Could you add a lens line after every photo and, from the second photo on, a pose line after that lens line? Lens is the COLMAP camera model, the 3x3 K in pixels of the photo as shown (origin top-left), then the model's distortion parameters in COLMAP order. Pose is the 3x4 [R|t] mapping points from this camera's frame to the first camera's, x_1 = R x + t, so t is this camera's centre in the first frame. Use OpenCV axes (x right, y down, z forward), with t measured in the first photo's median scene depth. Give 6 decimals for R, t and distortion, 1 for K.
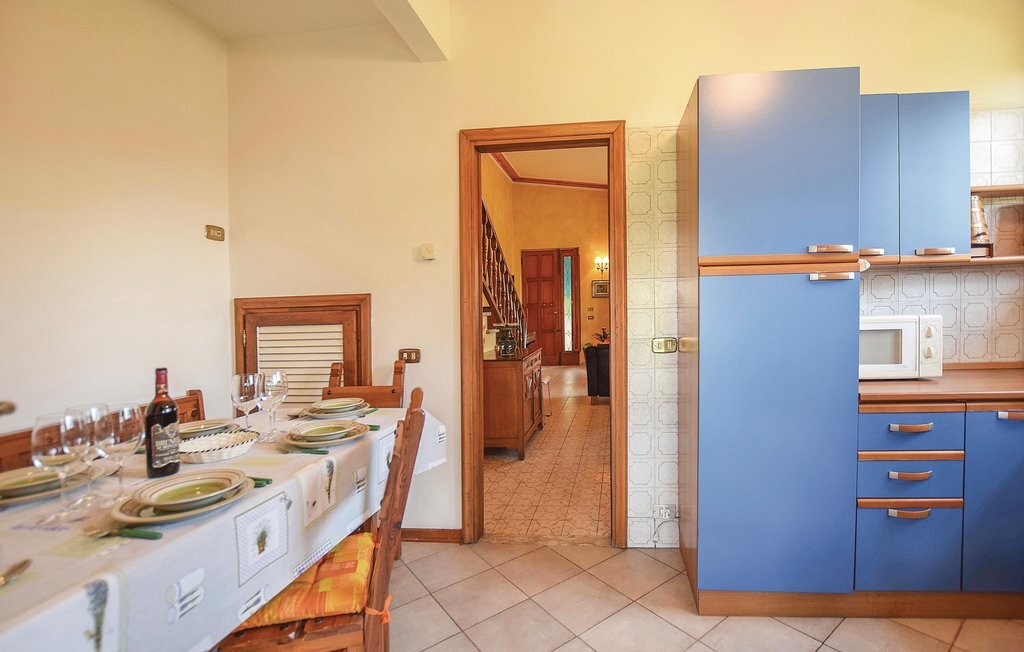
lens RADIAL K [[451.9, 0, 510.3], [0, 451.9, 313.1], [0, 0, 1]] dist [-0.001874, -0.000393]
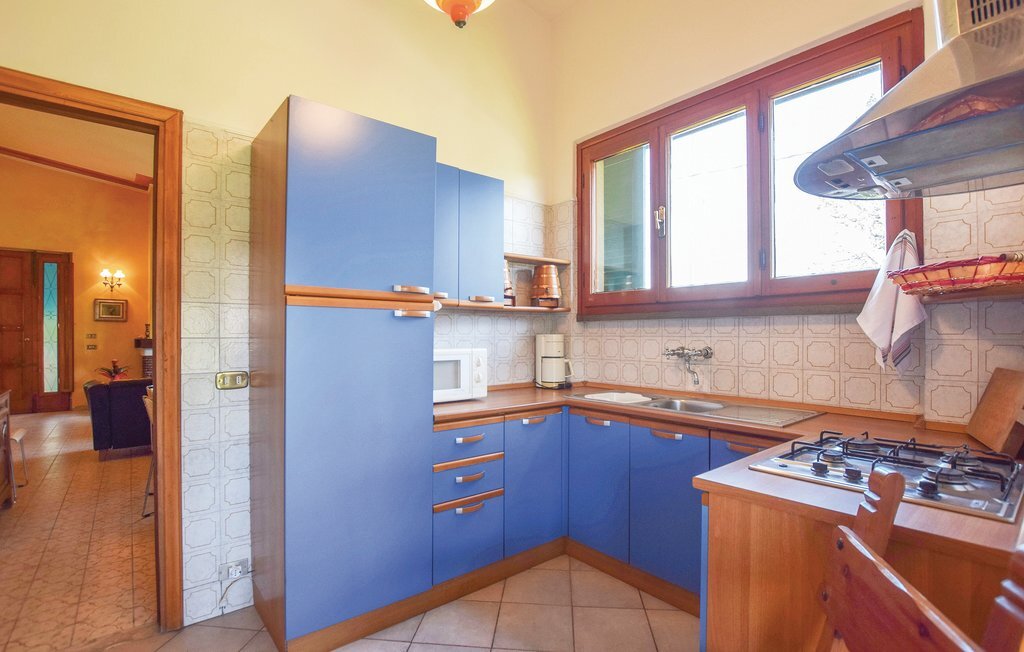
lens RADIAL K [[474.3, 0, 511.5], [0, 474.3, 341.0], [0, 0, 1]] dist [-0.001155, 0.000032]
pose [[0.729071, 0.018088, 0.684199, 0.091928], [-0.010651, 0.999830, -0.015083, 0.002778], [-0.684356, 0.003709, 0.729139, -0.043340]]
